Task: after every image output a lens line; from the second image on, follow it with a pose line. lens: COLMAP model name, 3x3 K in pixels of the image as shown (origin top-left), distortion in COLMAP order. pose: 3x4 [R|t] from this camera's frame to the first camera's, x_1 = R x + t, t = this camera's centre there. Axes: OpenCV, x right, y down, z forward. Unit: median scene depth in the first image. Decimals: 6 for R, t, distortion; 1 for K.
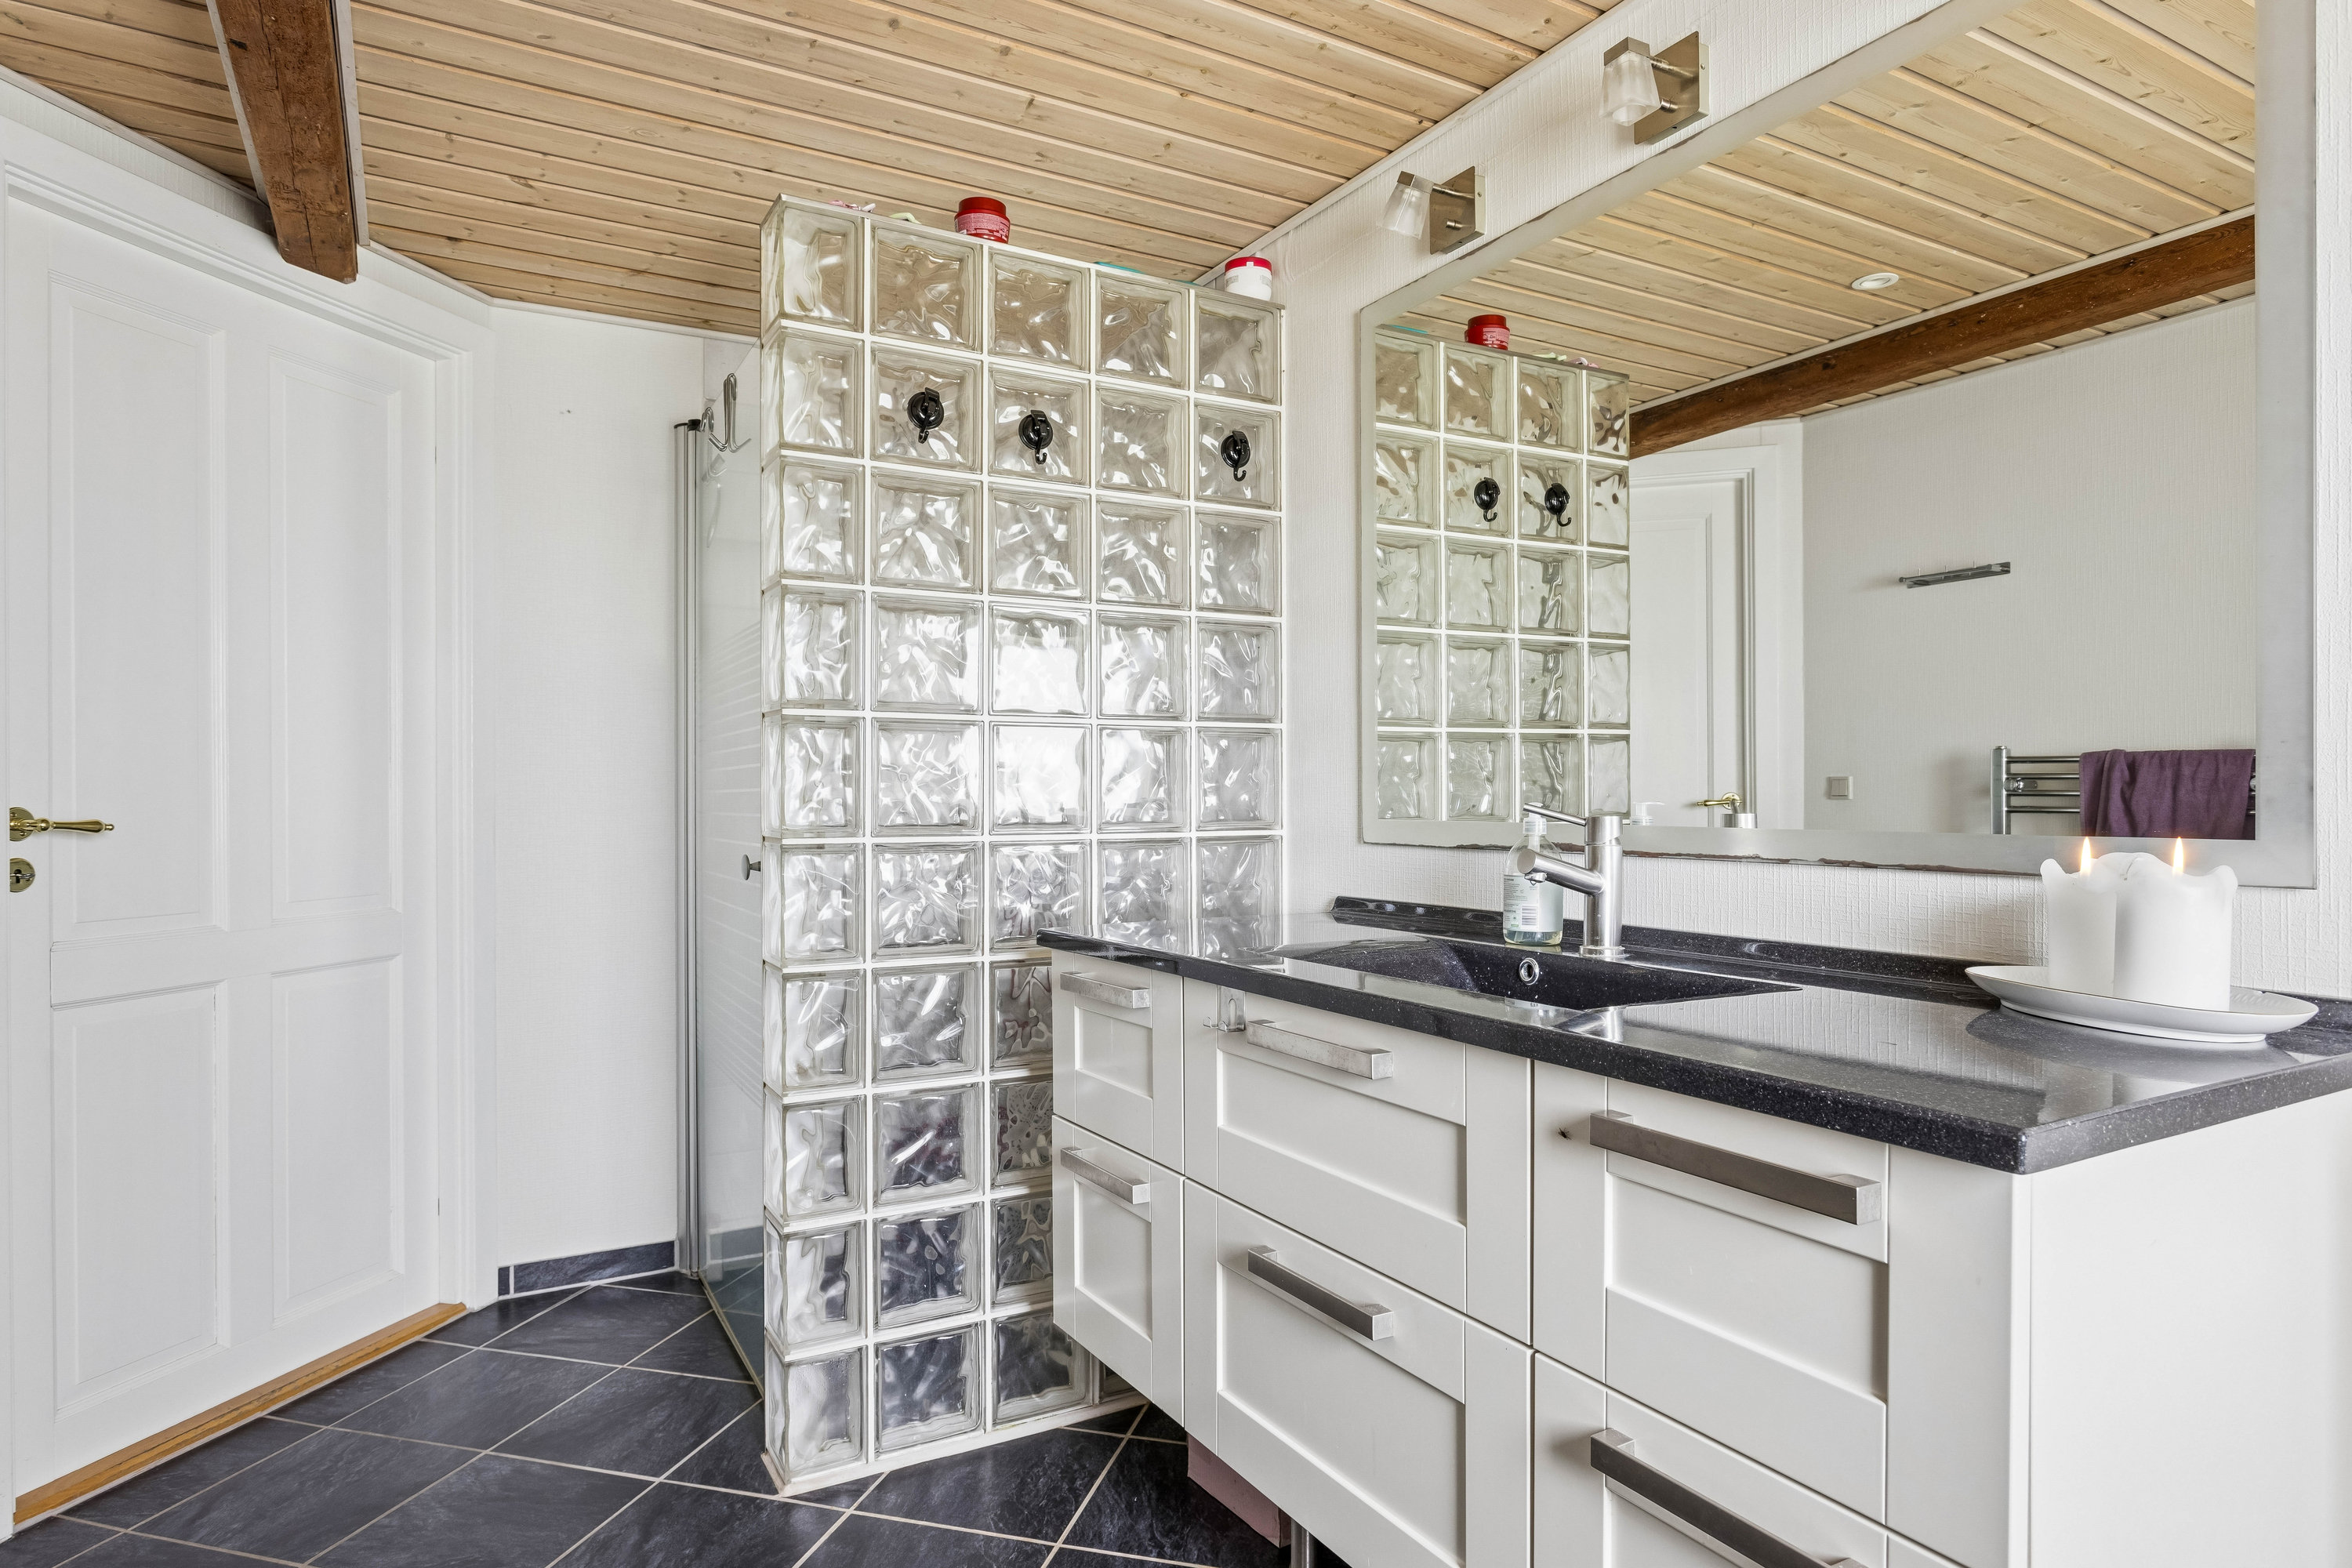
lens RADIAL K [[1332.4, 0, 1168.8], [0, 1332.4, 791.8], [0, 0, 1]] dist [-0.000551, 0.000129]
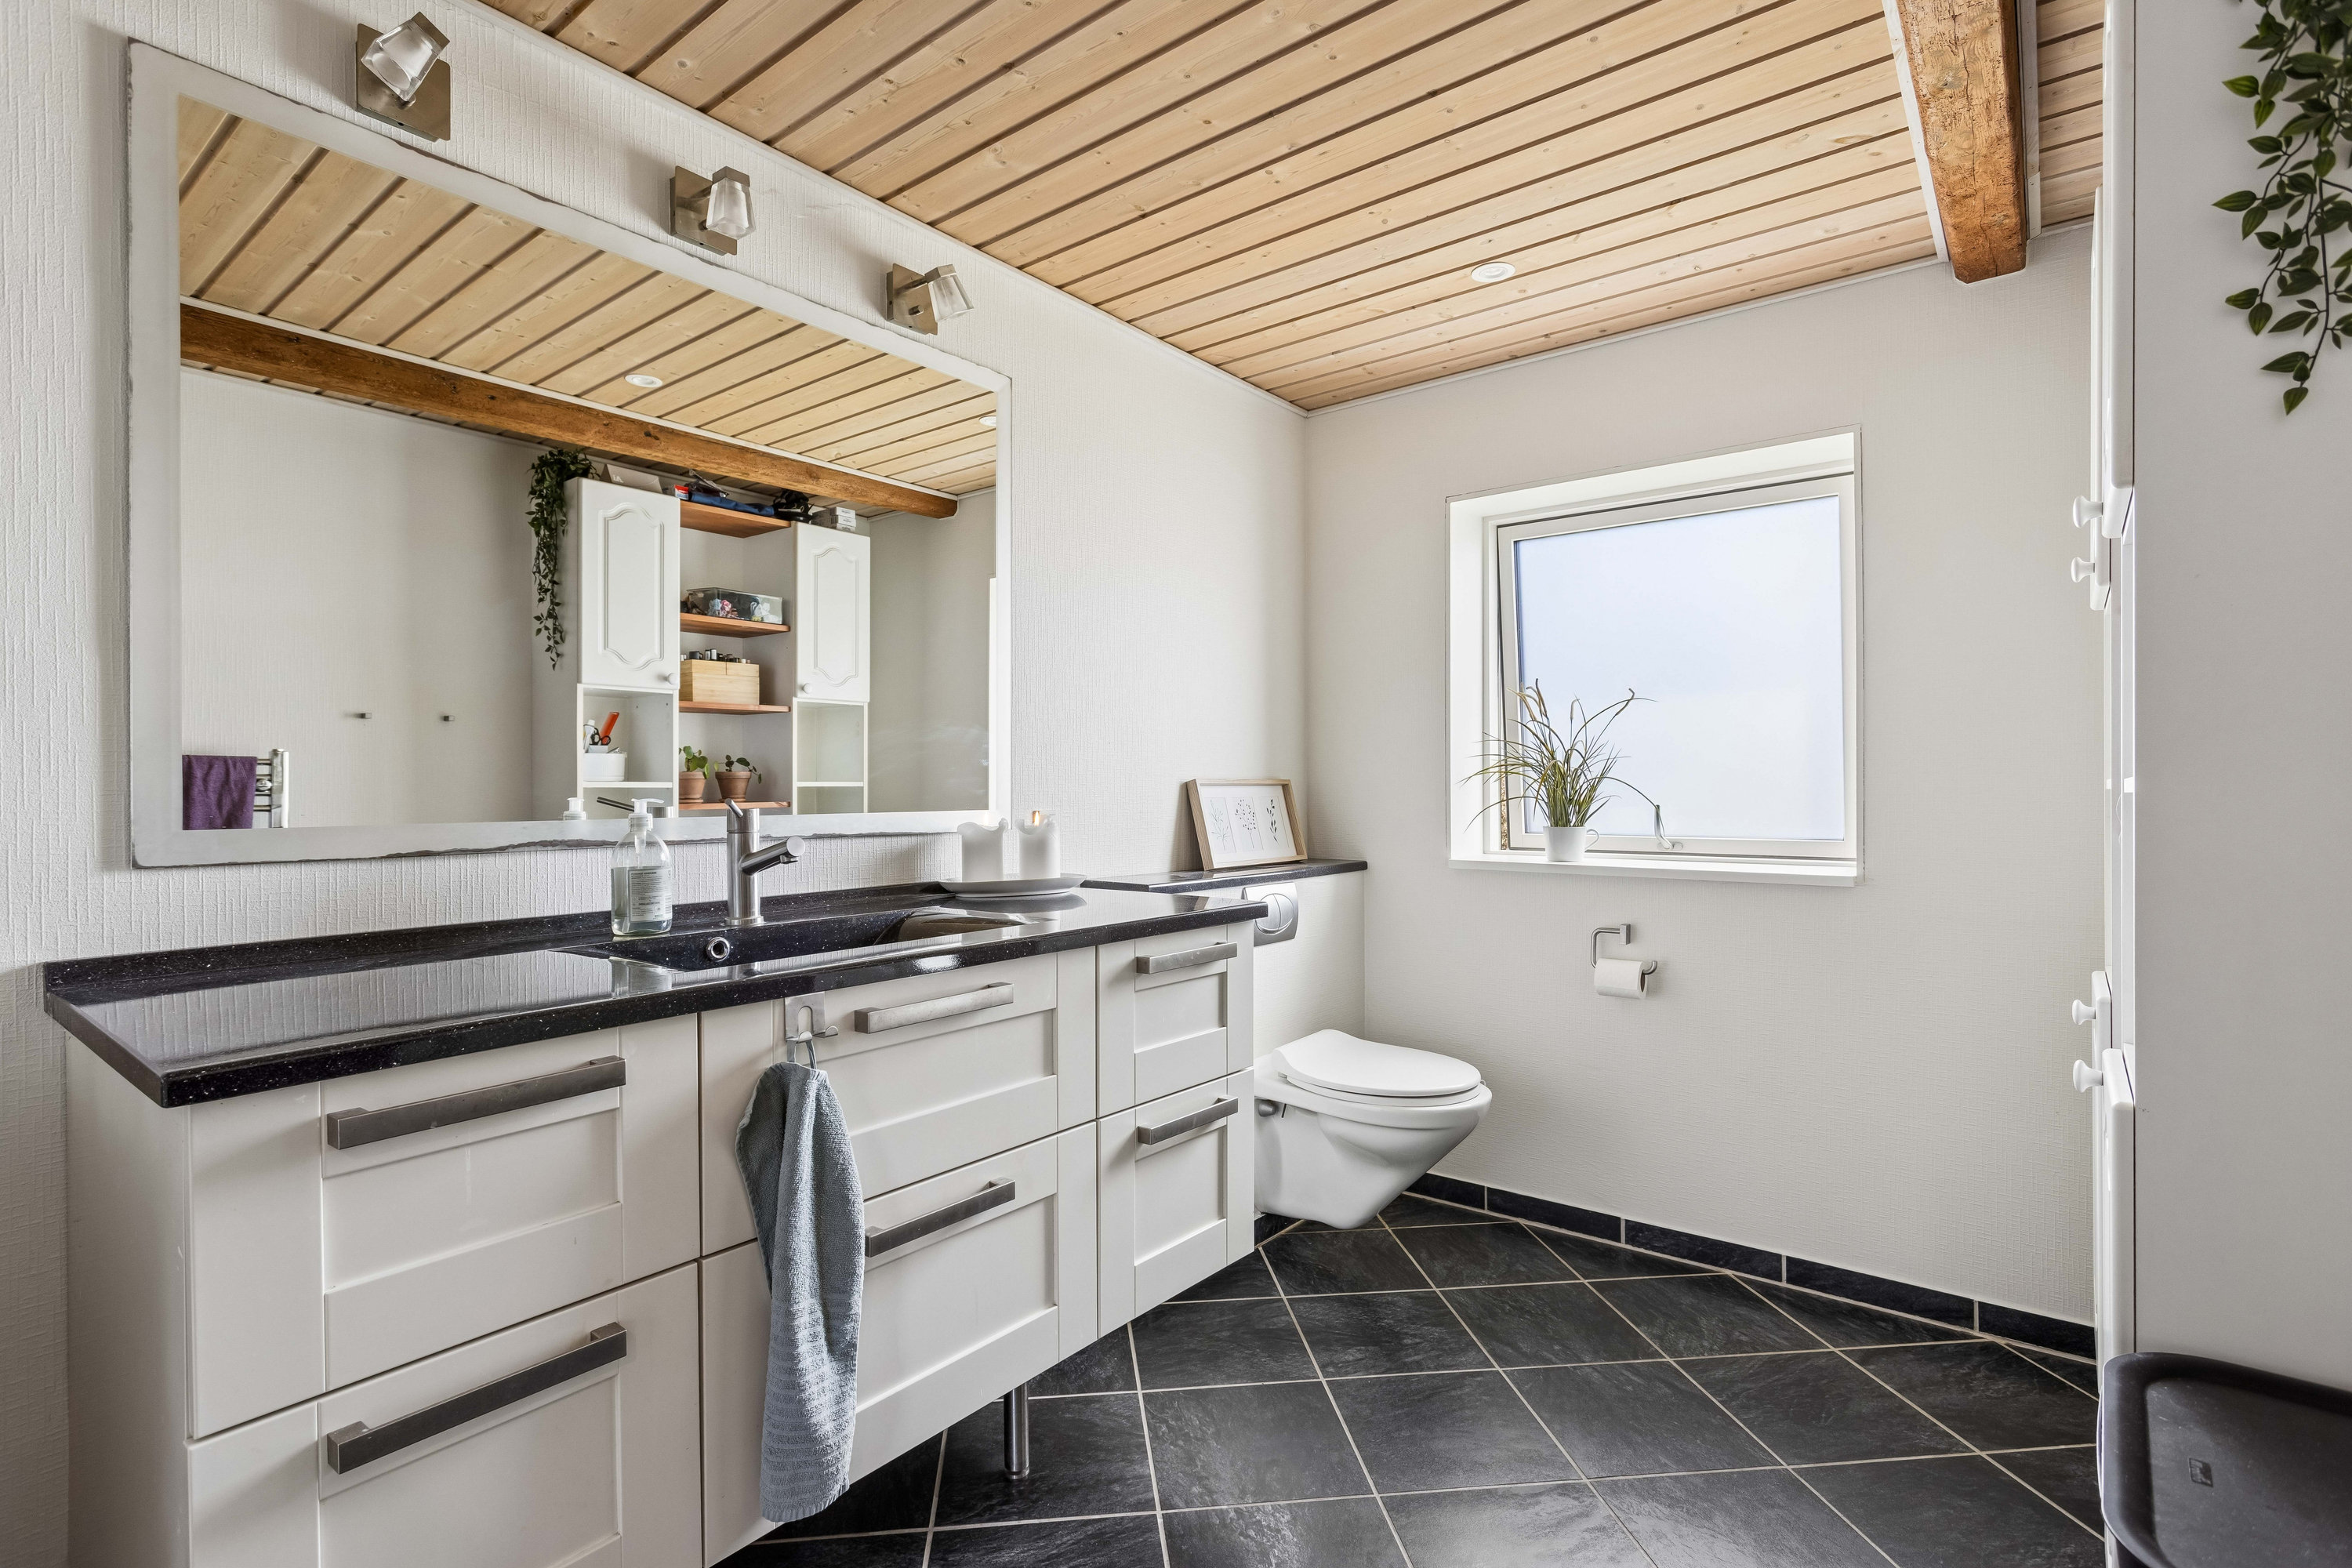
lens RADIAL K [[1109.6, 0, 1169.8], [0, 1109.6, 787.9], [0, 0, 1]] dist [-0.000688, 0.000039]
pose [[-0.371781, 0.003138, 0.928315, -0.758617], [0.000827, 0.999995, -0.003050, 0.002036], [-0.928320, -0.000366, -0.371782, 1.022656]]
